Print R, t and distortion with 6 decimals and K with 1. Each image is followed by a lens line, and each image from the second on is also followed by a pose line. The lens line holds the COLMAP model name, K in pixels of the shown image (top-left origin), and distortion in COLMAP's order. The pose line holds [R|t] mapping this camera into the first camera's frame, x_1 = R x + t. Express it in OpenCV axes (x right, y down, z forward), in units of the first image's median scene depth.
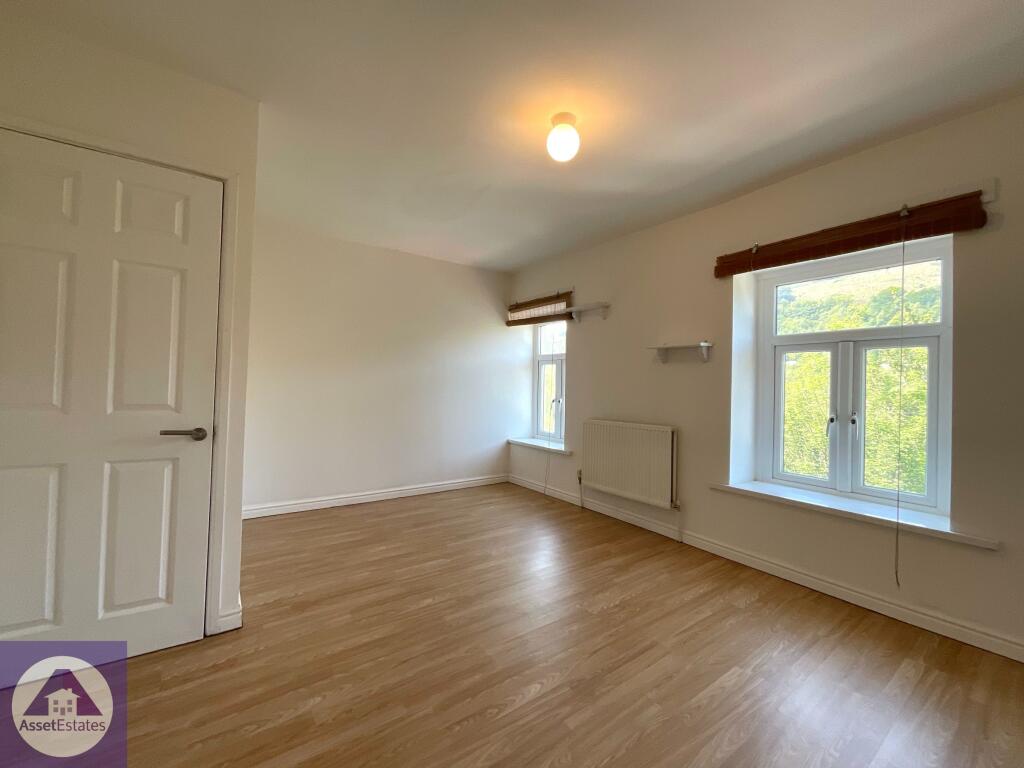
lens RADIAL K [[411.4, 0, 512.0], [0, 411.4, 384.0], [0, 0, 1]] dist [-0.003801, -0.000817]
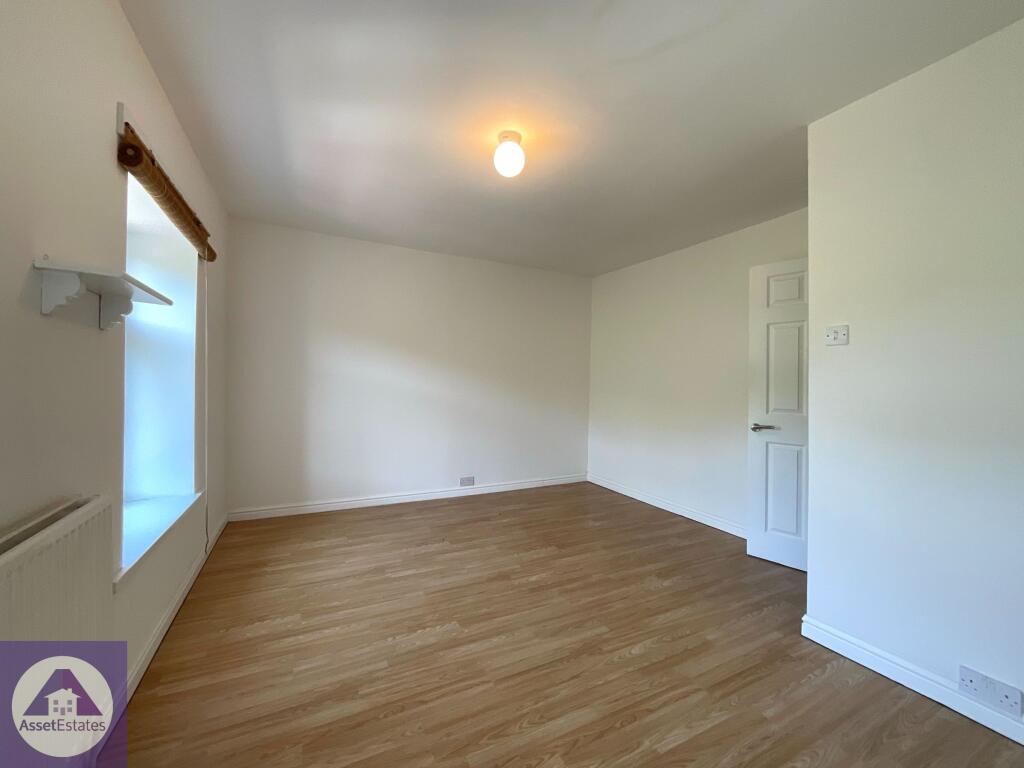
lens RADIAL K [[411.4, 0, 512.0], [0, 411.4, 384.0], [0, 0, 1]] dist [-0.003801, -0.000817]
pose [[-0.987203, -0.037742, 0.154940, -0.066766], [-0.038087, 0.999274, 0.000740, -0.014814], [-0.154855, -0.005171, -0.987924, 2.021040]]
